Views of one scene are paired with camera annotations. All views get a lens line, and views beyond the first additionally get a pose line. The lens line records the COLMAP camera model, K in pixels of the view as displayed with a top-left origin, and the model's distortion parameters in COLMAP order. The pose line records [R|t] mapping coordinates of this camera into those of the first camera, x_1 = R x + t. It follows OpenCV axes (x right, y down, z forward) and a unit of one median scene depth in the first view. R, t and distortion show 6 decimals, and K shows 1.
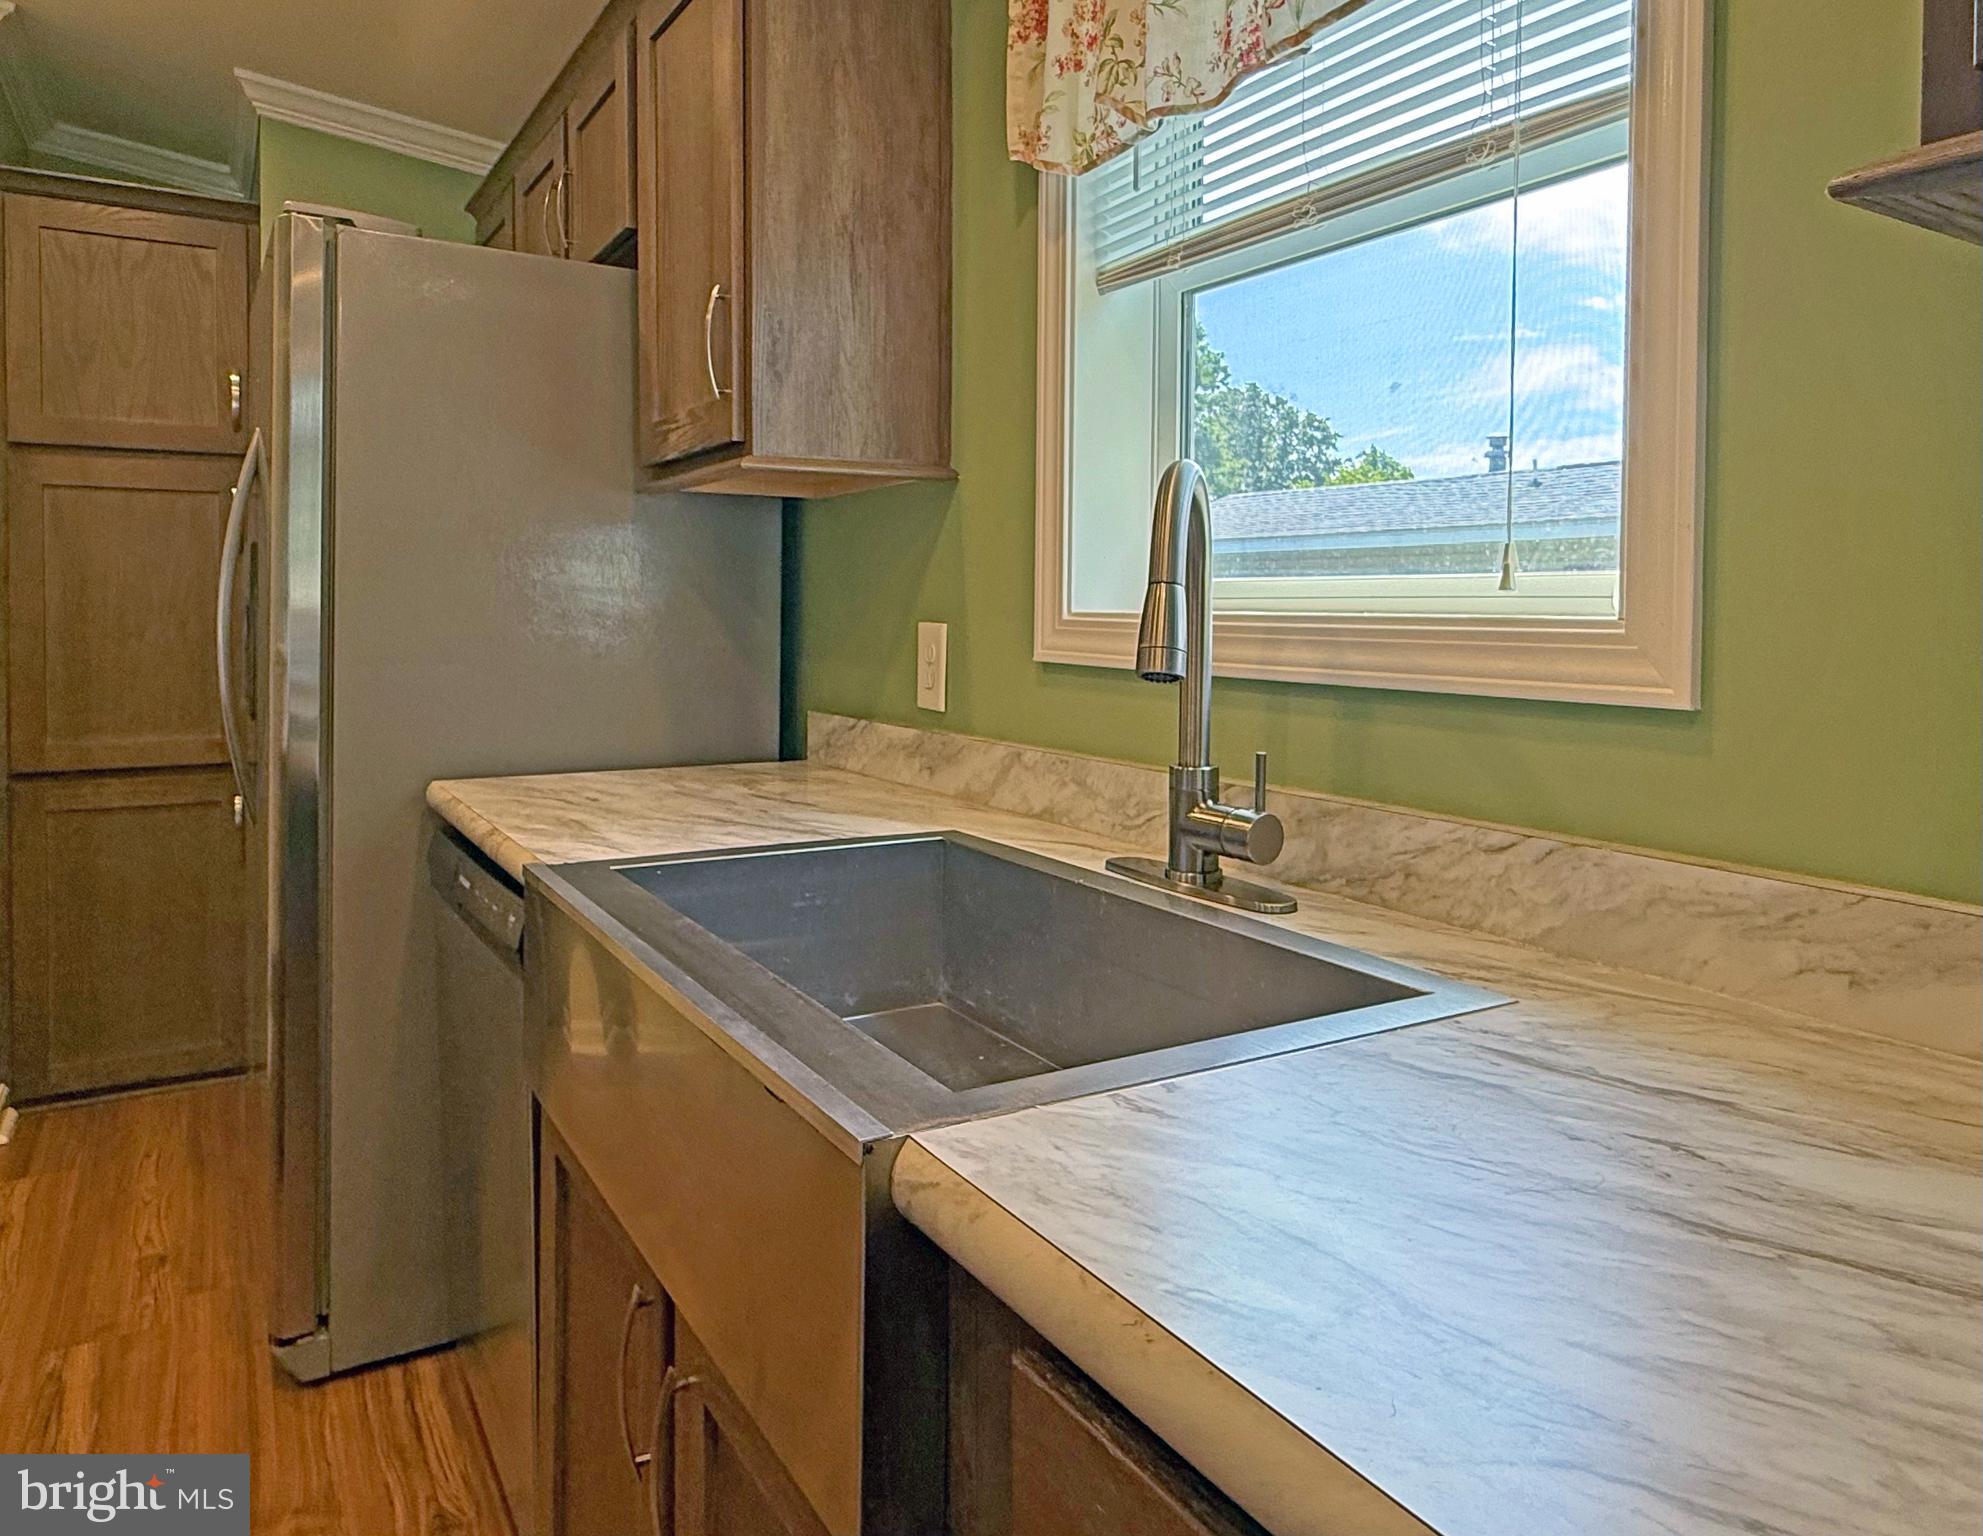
lens RADIAL K [[1304.6, 0, 953.8], [0, 1304.6, 632.6], [0, 0, 1]] dist [-0.006616, 0.002294]
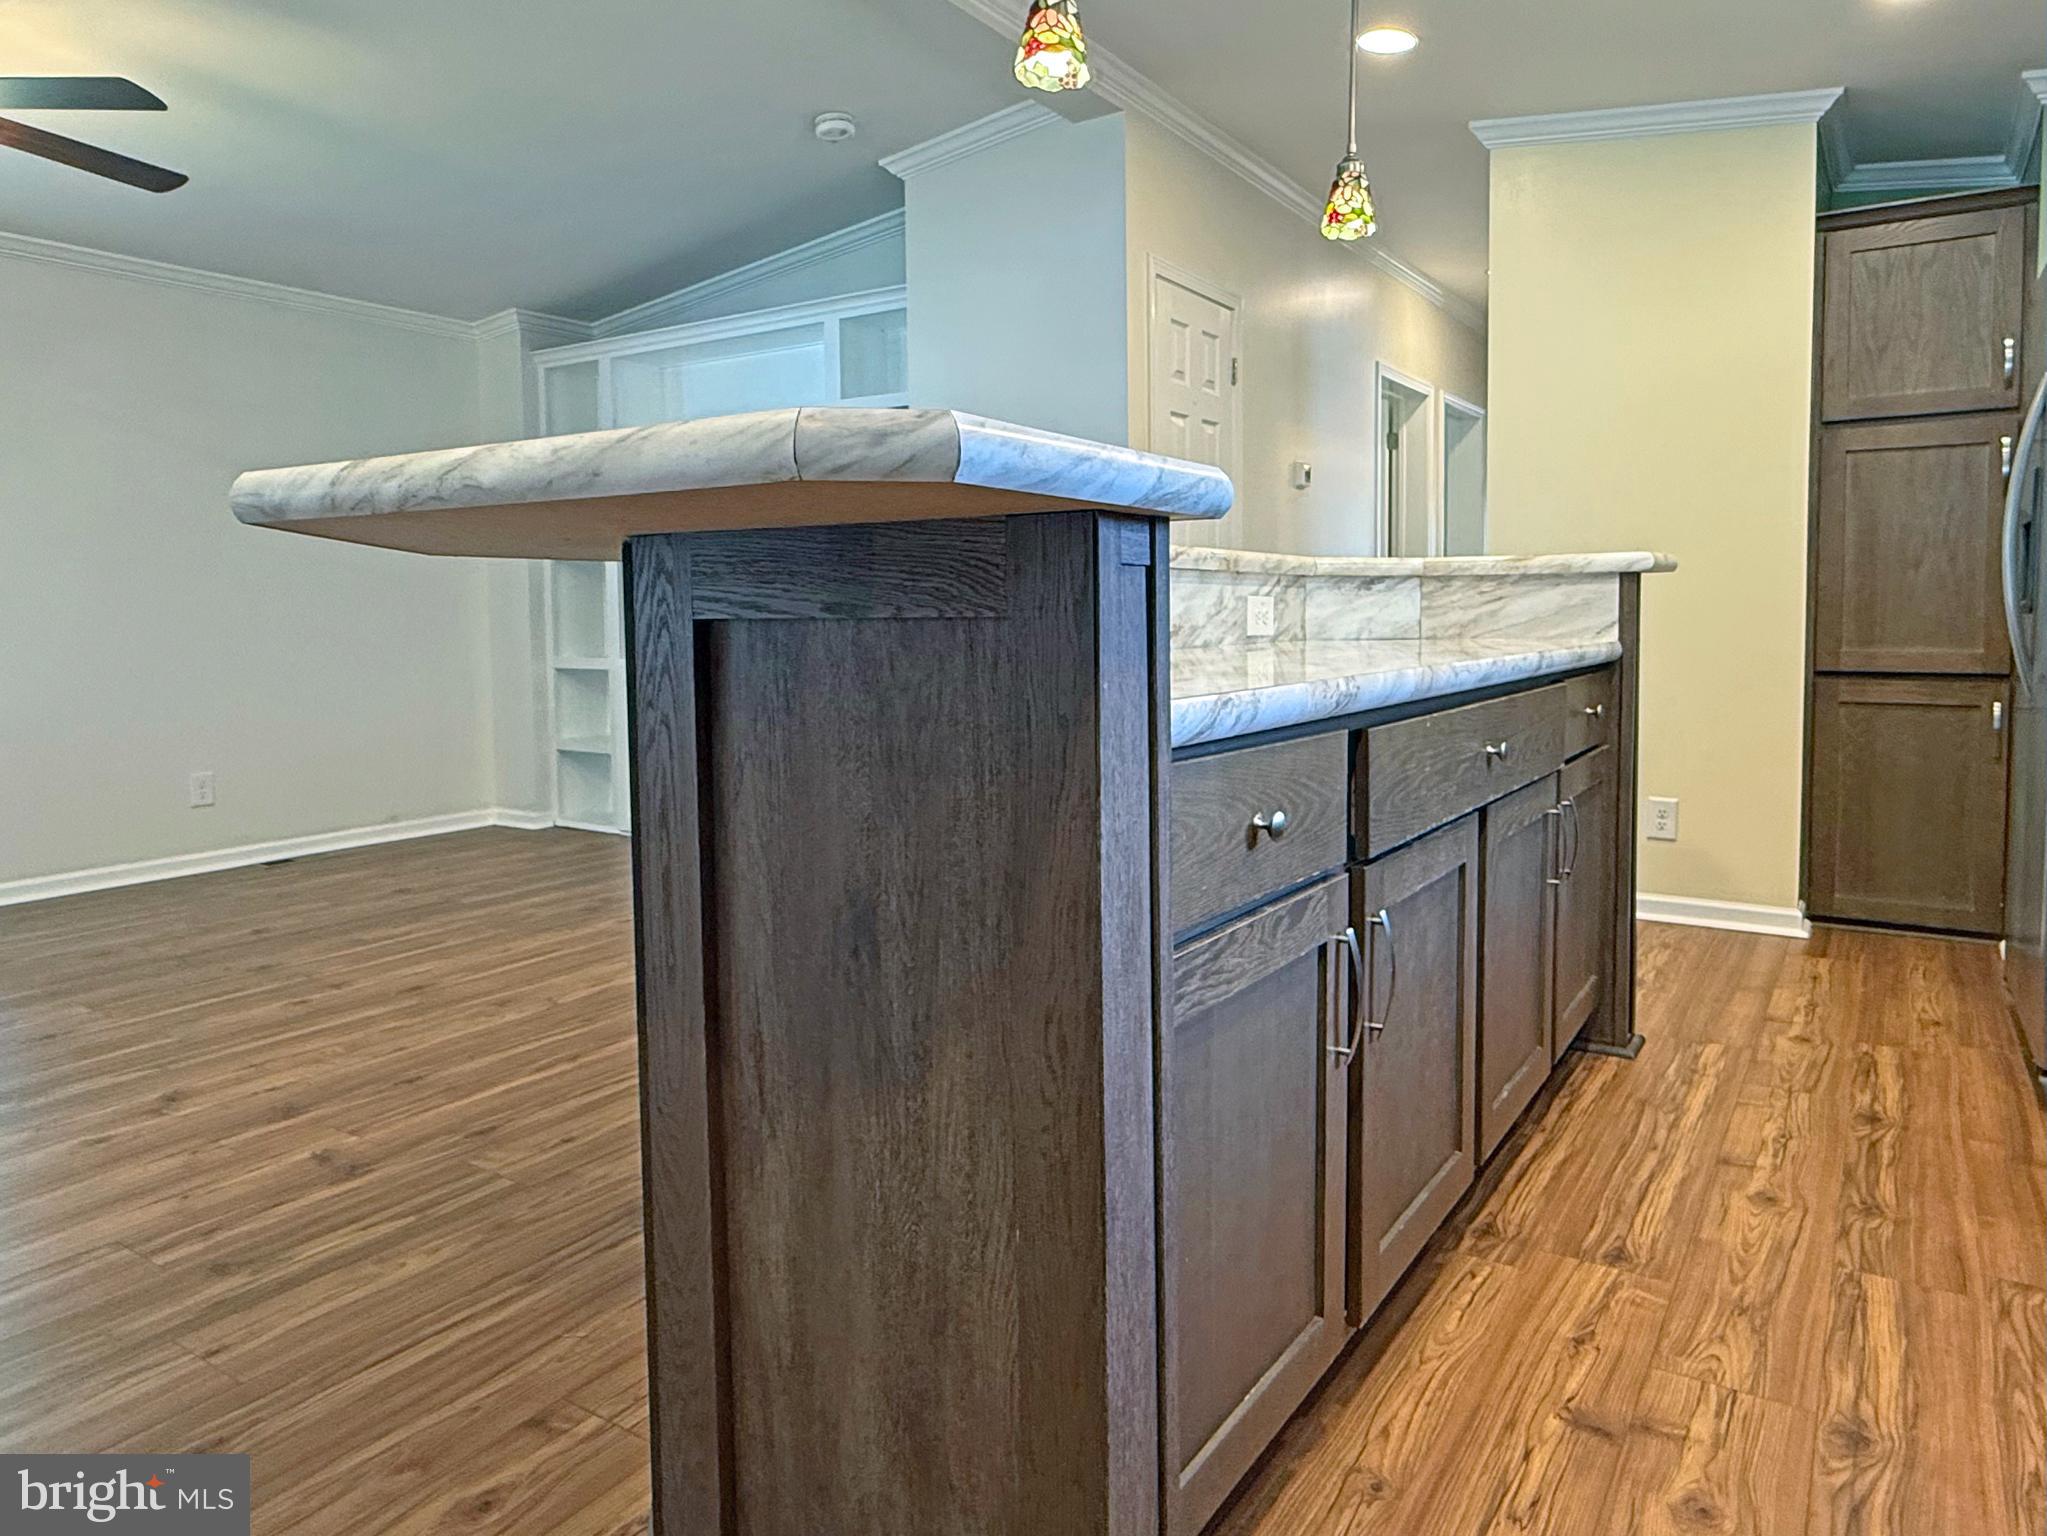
lens RADIAL K [[1302.7, 0, 1067.0], [0, 1302.7, 689.0], [0, 0, 1]] dist [-0.001475, 0.002117]
pose [[0.461588, 0.043535, -0.886026, 0.168361], [-0.006809, 0.998939, 0.045536, 0.108445], [0.887068, -0.014986, 0.461395, -0.468102]]
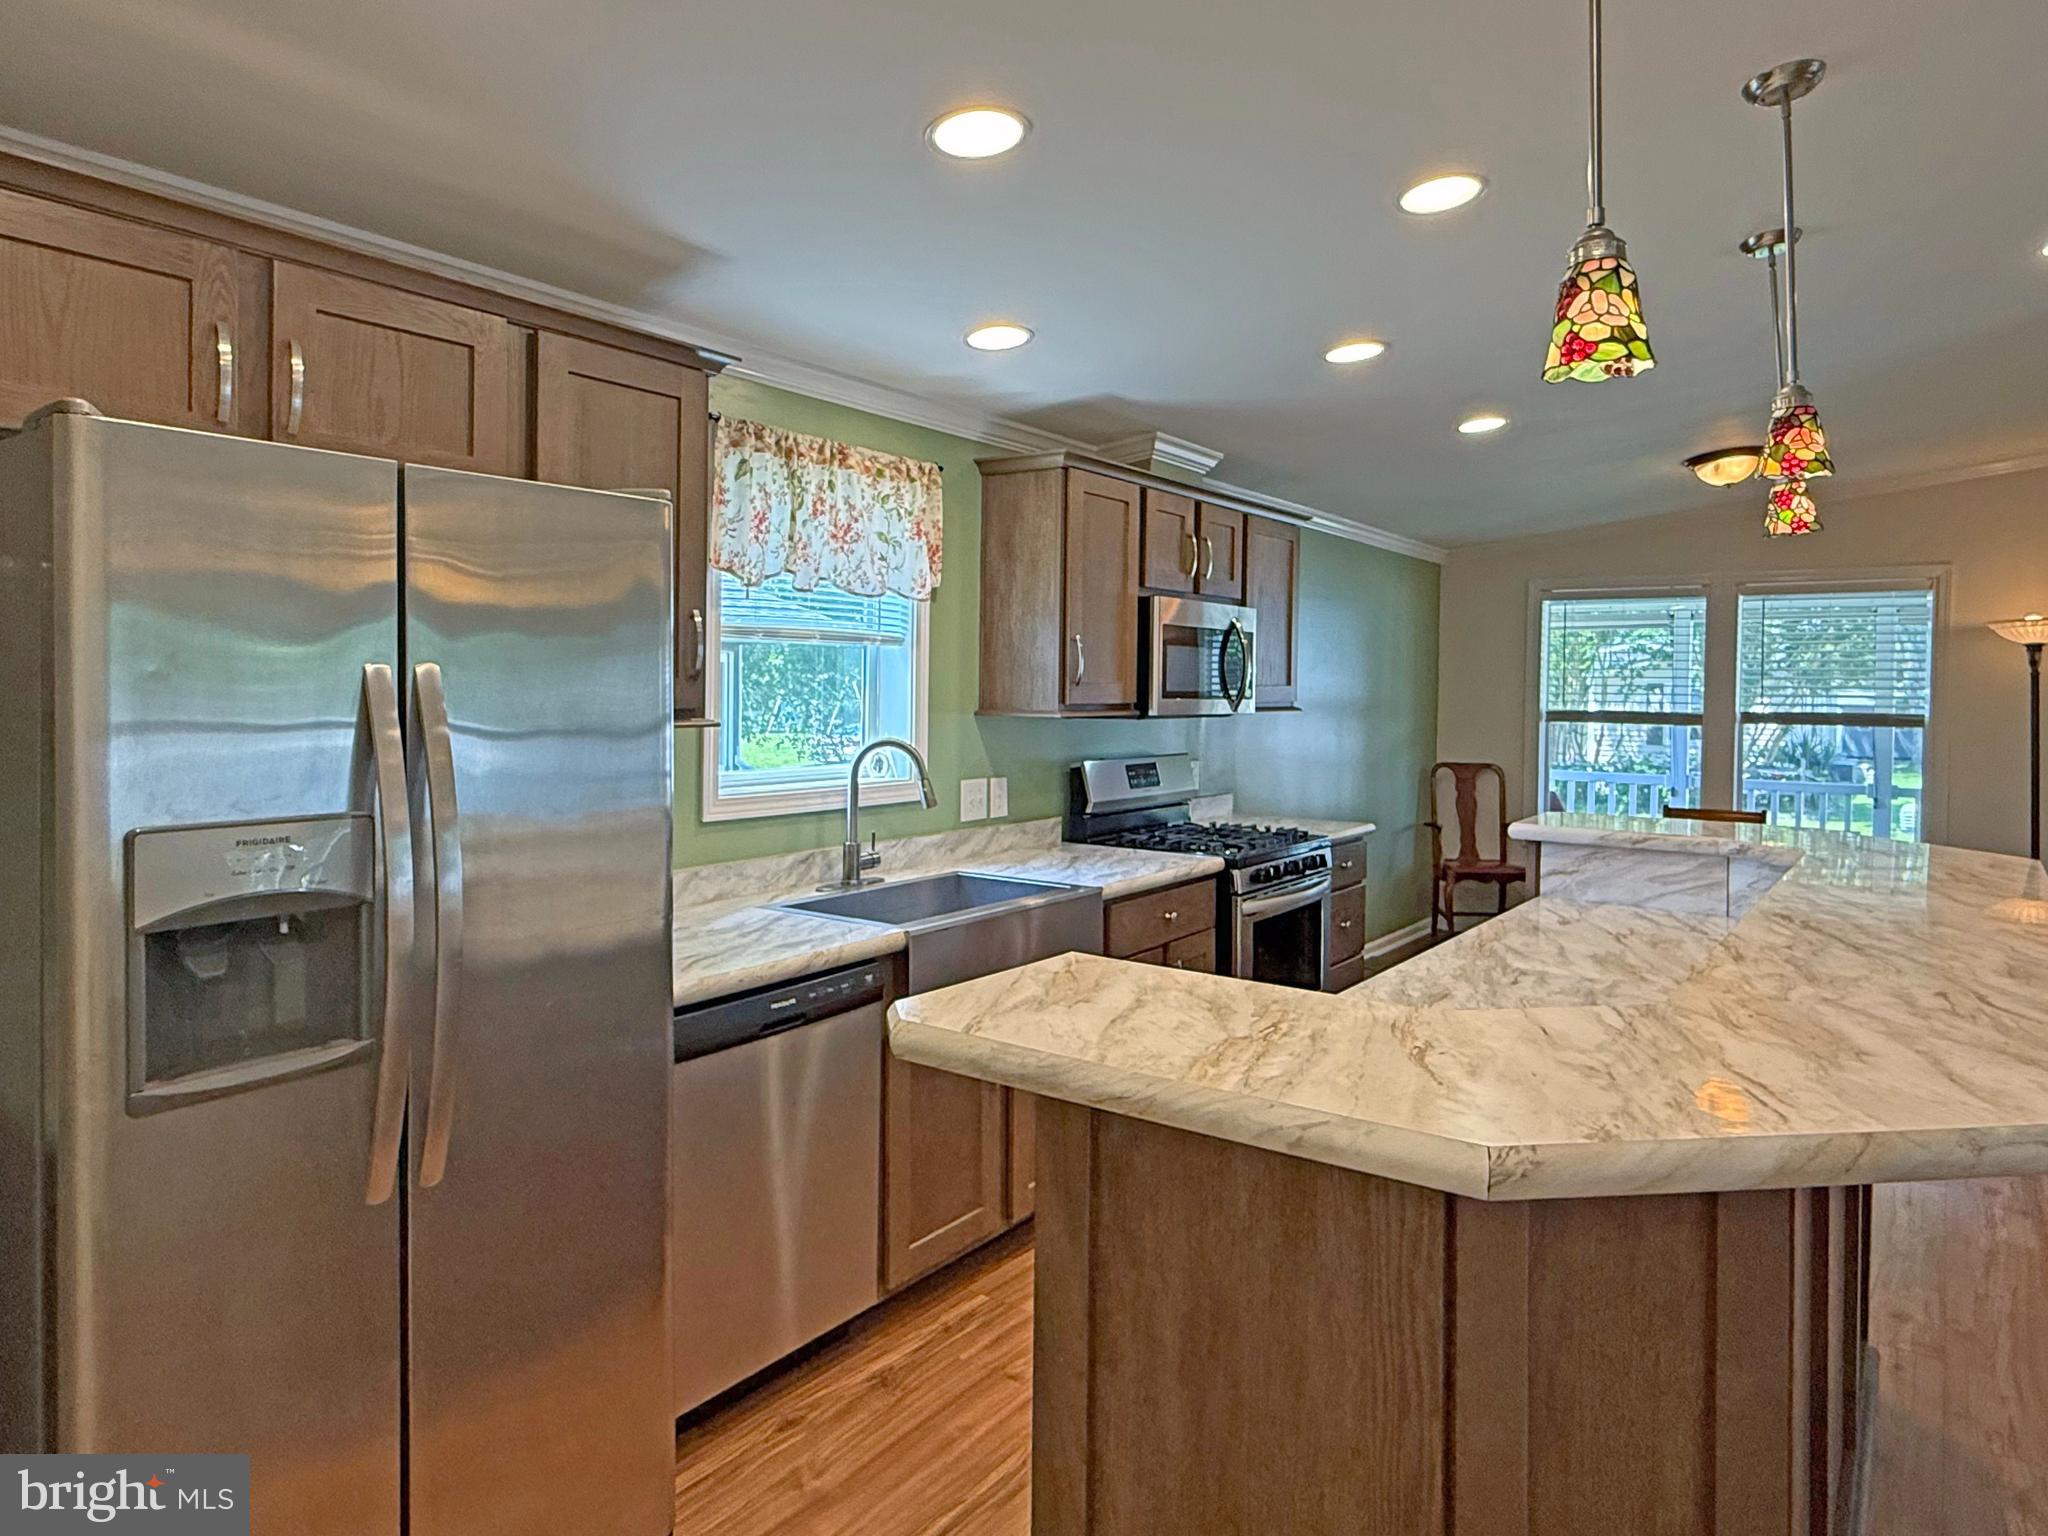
lens RADIAL K [[1259.3, 0, 1016.8], [0, 1259.3, 690.1], [0, 0, 1]] dist [-0.002643, 0.002122]
pose [[-0.397074, -0.017561, 0.917619, -1.597467], [0.004516, 0.999767, 0.021087, -0.184024], [-0.917776, 0.012517, -0.396902, 1.148586]]
